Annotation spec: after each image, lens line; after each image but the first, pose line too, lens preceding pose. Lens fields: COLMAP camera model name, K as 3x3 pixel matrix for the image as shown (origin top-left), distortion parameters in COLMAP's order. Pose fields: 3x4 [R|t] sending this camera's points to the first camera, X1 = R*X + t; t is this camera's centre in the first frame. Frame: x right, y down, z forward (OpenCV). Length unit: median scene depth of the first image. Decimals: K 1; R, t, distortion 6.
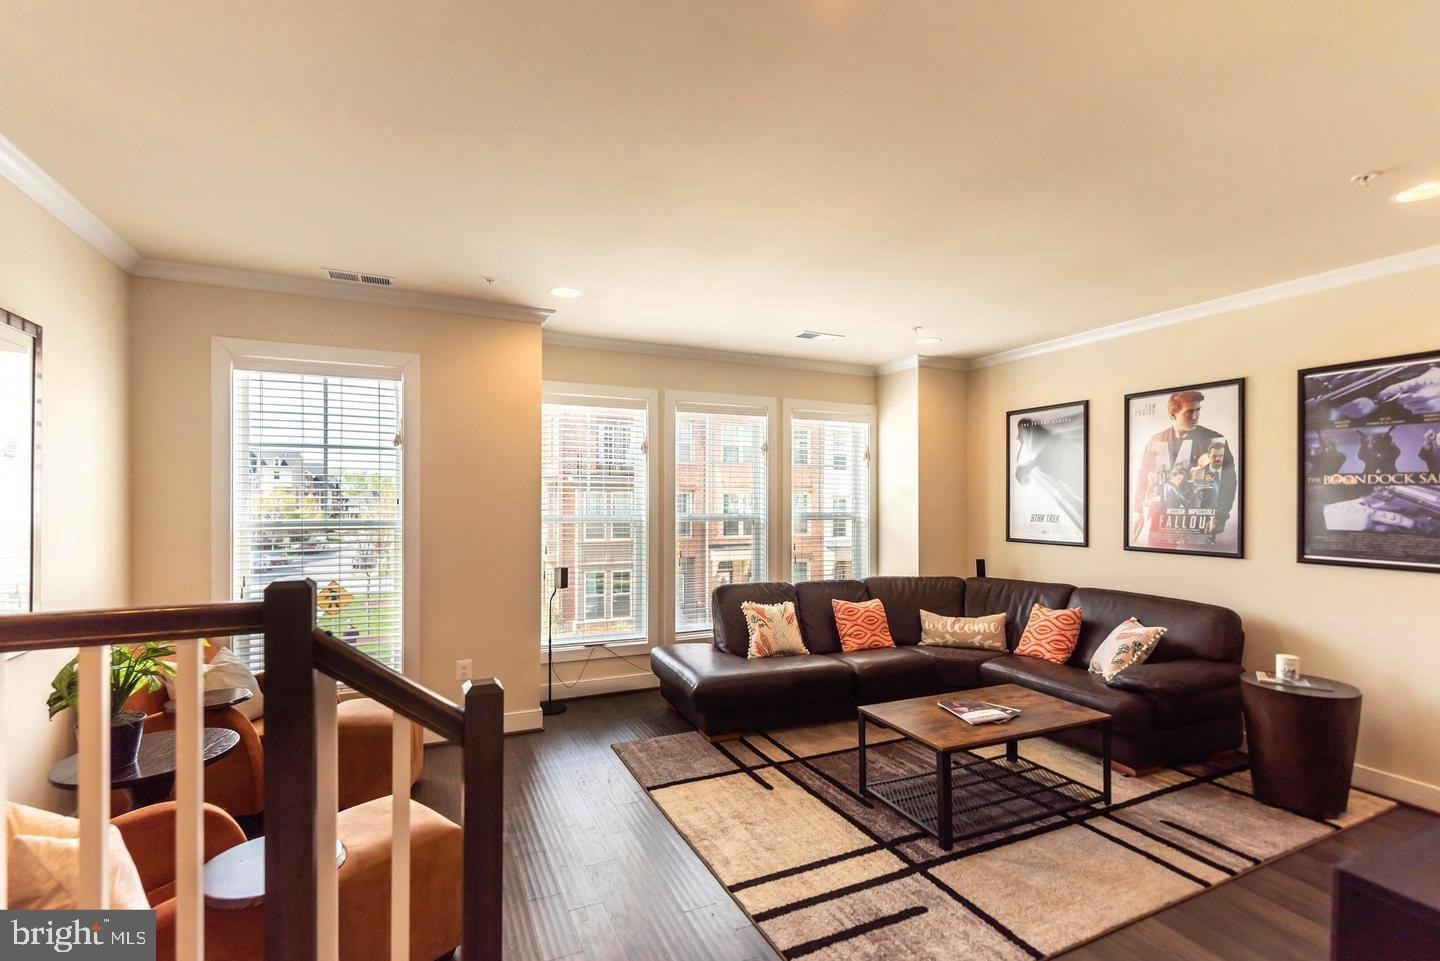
lens RADIAL K [[645.4, 0, 712.7], [0, 645.4, 494.4], [0, 0, 1]] dist [0.001668, 0.000219]
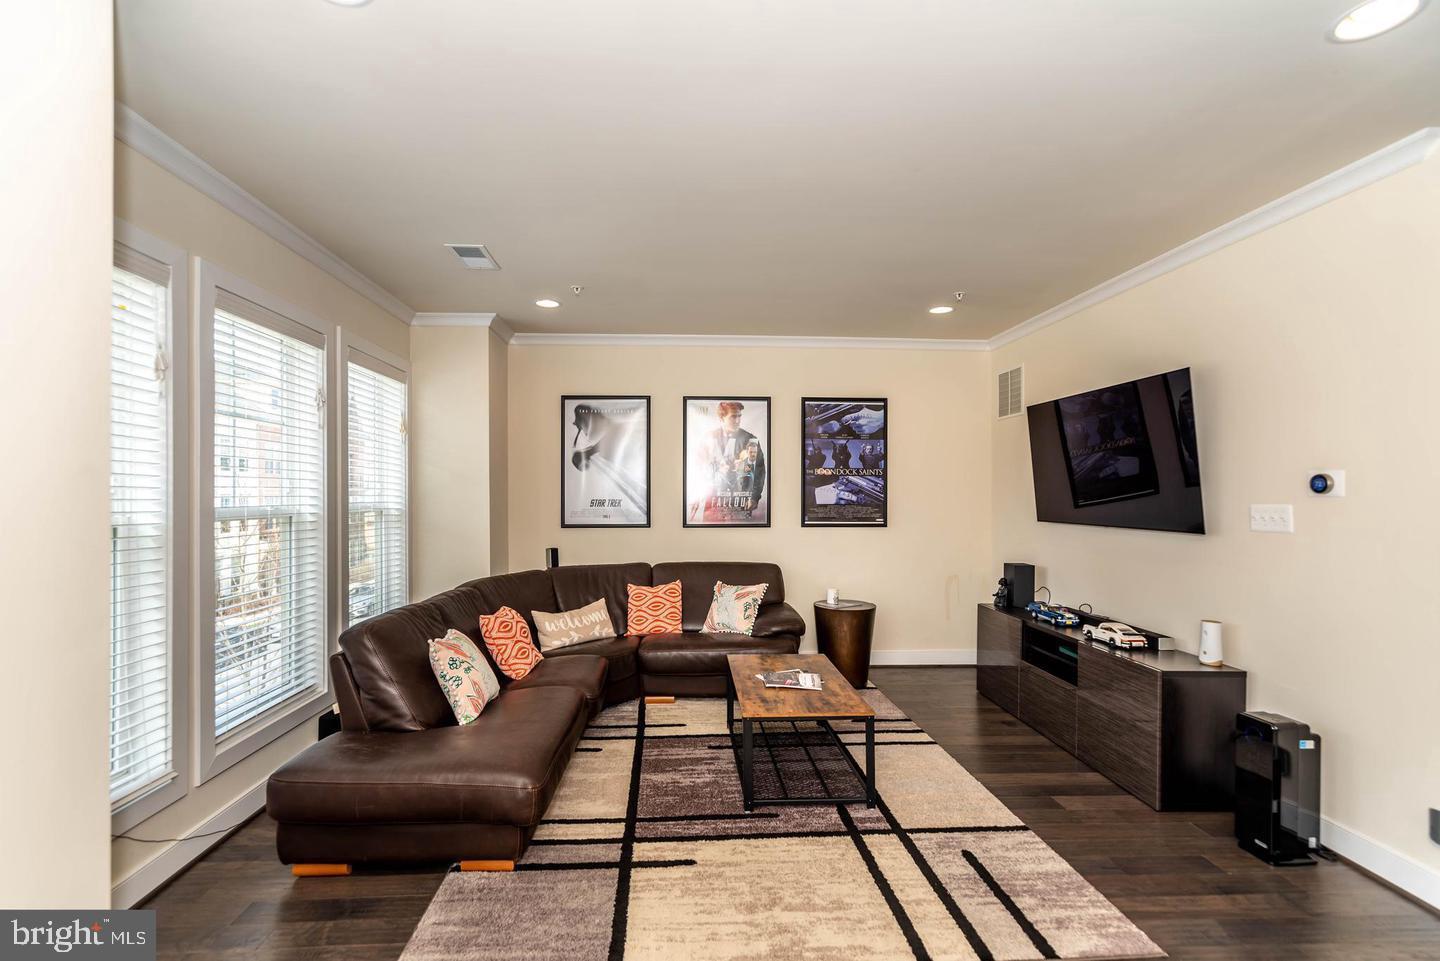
lens RADIAL K [[645.4, 0, 711.3], [0, 645.4, 490.0], [0, 0, 1]] dist [0.001668, 0.000219]
pose [[0.375907, 0.000992, 0.926657, -0.534601], [-0.004289, 0.999991, 0.000669, 0.020112], [-0.926648, -0.004226, 0.375907, 0.624888]]
